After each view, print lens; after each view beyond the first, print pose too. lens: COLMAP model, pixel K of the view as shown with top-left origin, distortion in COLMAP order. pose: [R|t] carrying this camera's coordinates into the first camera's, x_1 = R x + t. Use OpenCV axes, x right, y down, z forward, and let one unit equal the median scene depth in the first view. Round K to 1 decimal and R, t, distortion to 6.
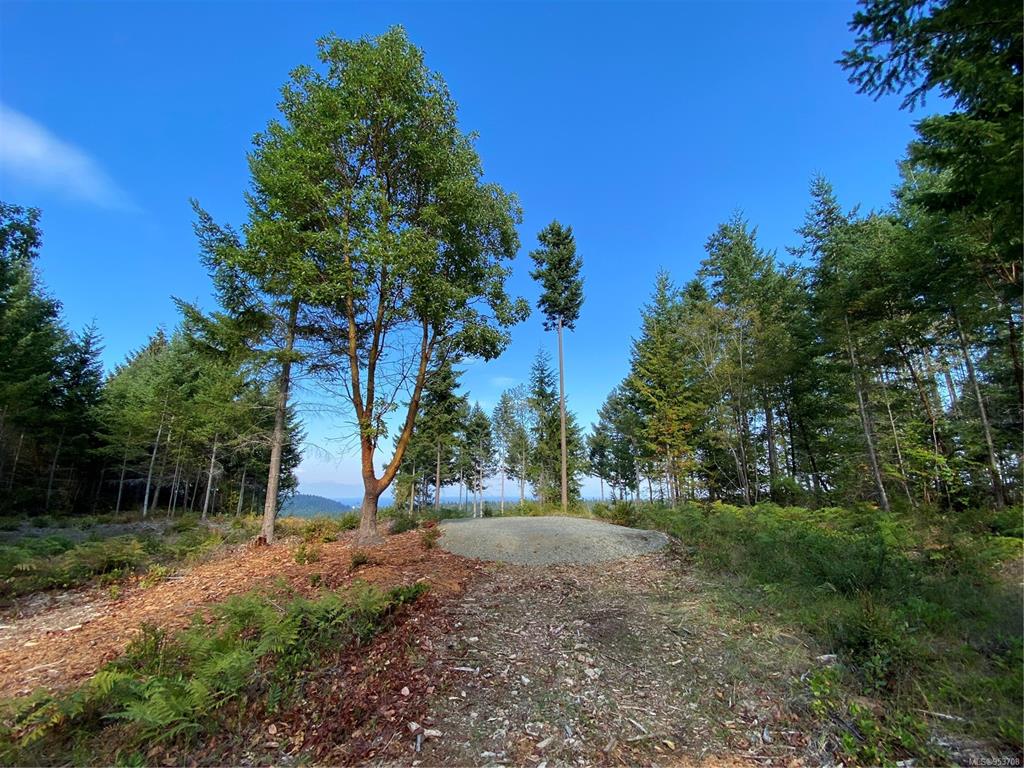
lens RADIAL K [[407.6, 0, 509.7], [0, 407.6, 385.5], [0, 0, 1]] dist [0.066303, -0.037556]
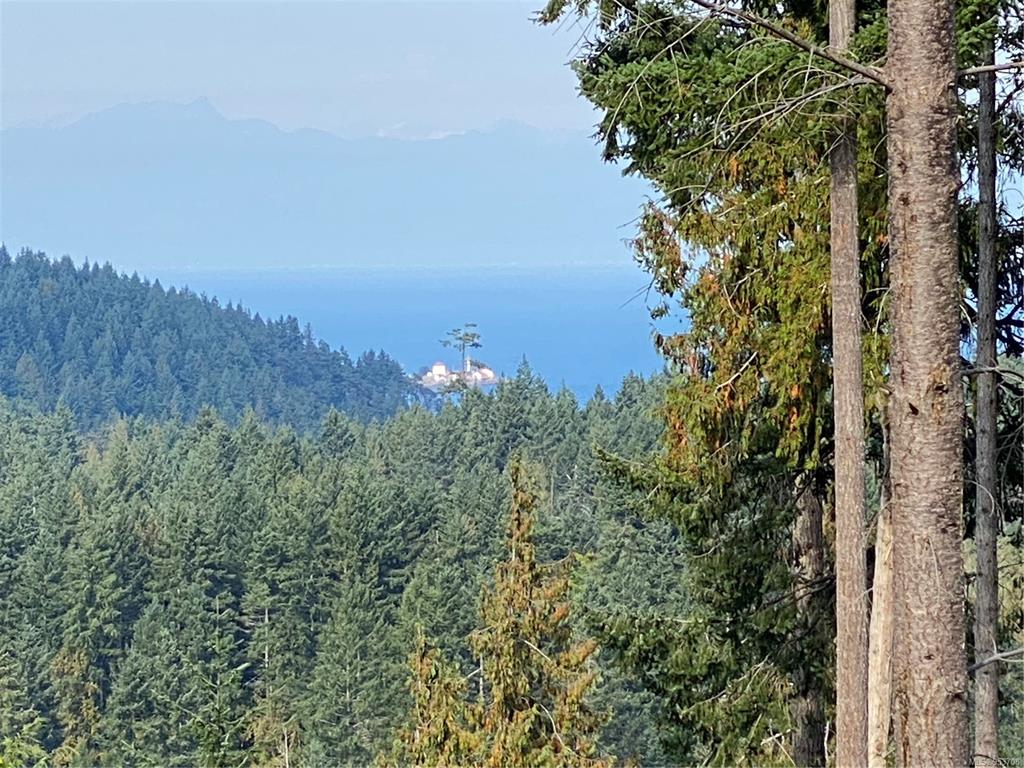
lens RADIAL K [[4854.6, 0, 512.0], [0, 4854.6, 384.0], [0, 0, 1]] dist [0.042084, 0.500007]
pose [[0.944374, -0.000432, -0.328873, -0.044536], [0.094252, 0.958407, 0.269391, 0.090609], [0.315078, -0.285403, 0.905136, 0.427477]]
